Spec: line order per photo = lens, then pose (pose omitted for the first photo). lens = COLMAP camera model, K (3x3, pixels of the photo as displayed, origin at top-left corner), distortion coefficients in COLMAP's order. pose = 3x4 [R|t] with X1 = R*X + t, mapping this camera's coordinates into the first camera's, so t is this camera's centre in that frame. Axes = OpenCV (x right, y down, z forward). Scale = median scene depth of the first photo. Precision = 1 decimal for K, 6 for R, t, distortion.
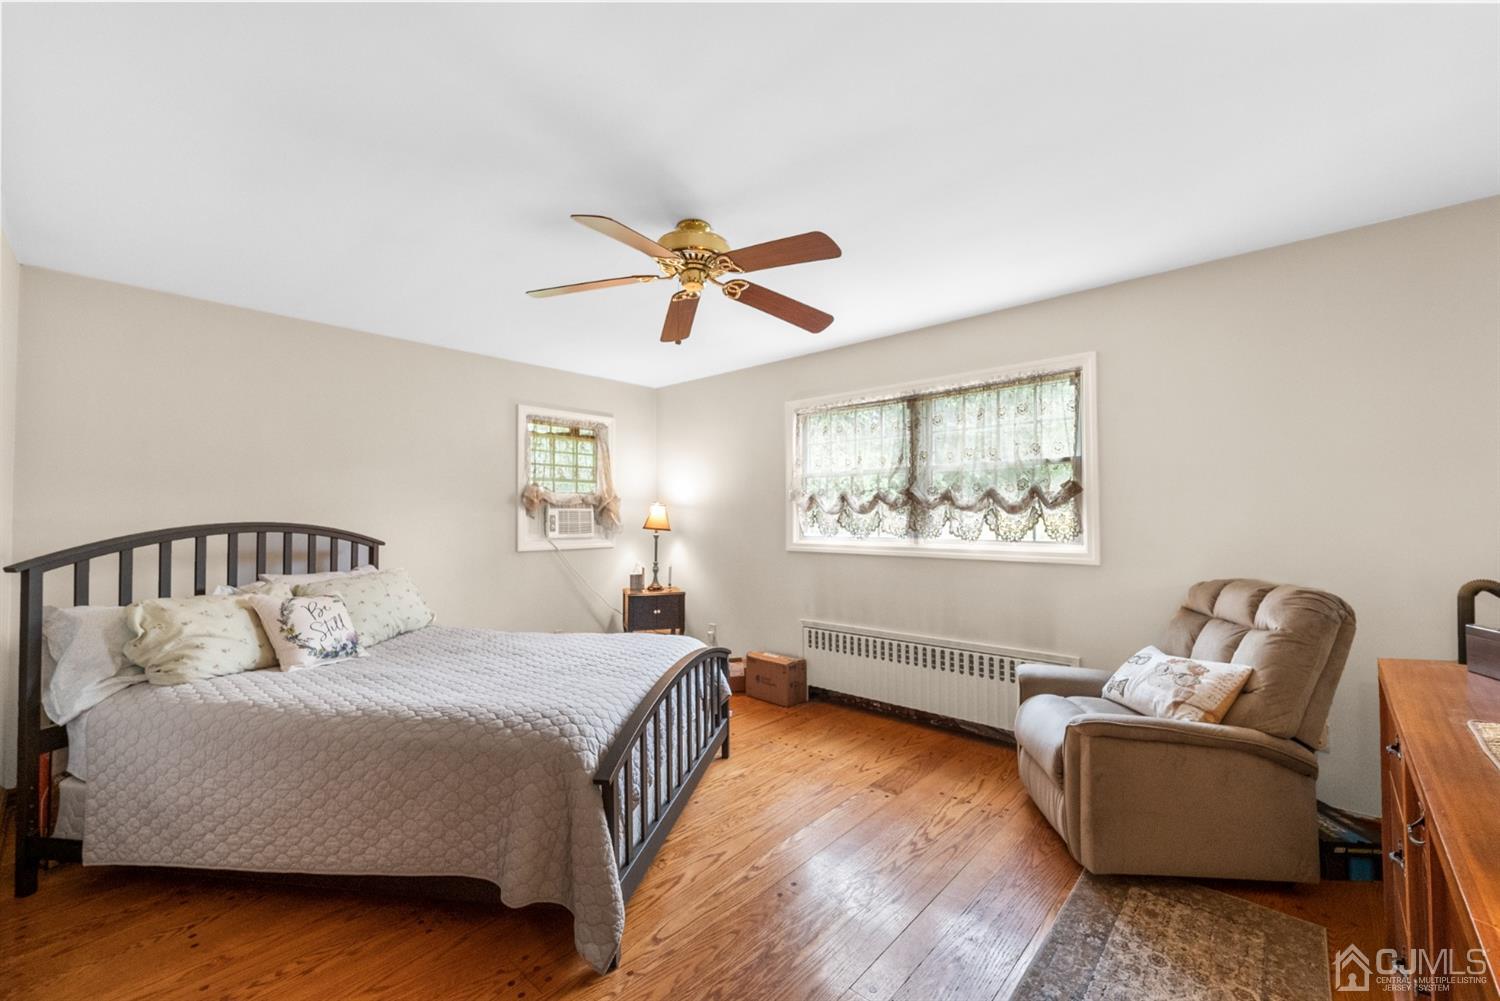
lens RADIAL K [[607.2, 0, 745.0], [0, 607.2, 501.9], [0, 0, 1]] dist [0.001240, 0.000432]
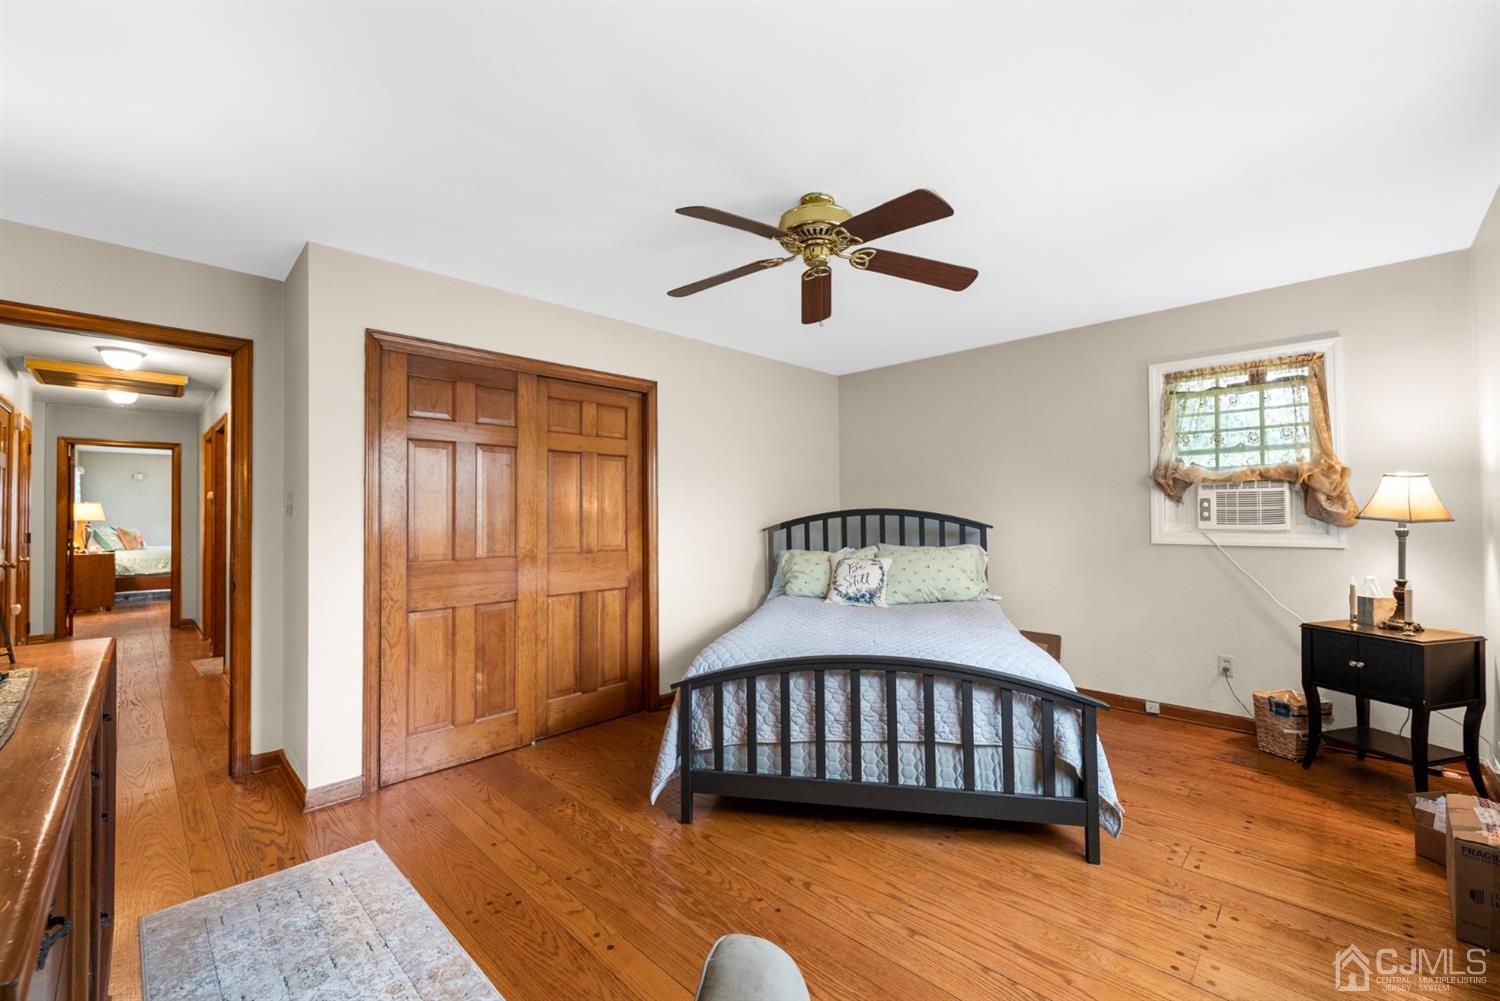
lens RADIAL K [[607.2, 0, 745.0], [0, 607.2, 501.9], [0, 0, 1]] dist [0.001240, 0.000432]
pose [[-0.031658, -0.021080, -0.999276, 0.457439], [0.028157, 0.999362, -0.021974, 0.026830], [0.999102, -0.028832, -0.031044, 0.469017]]
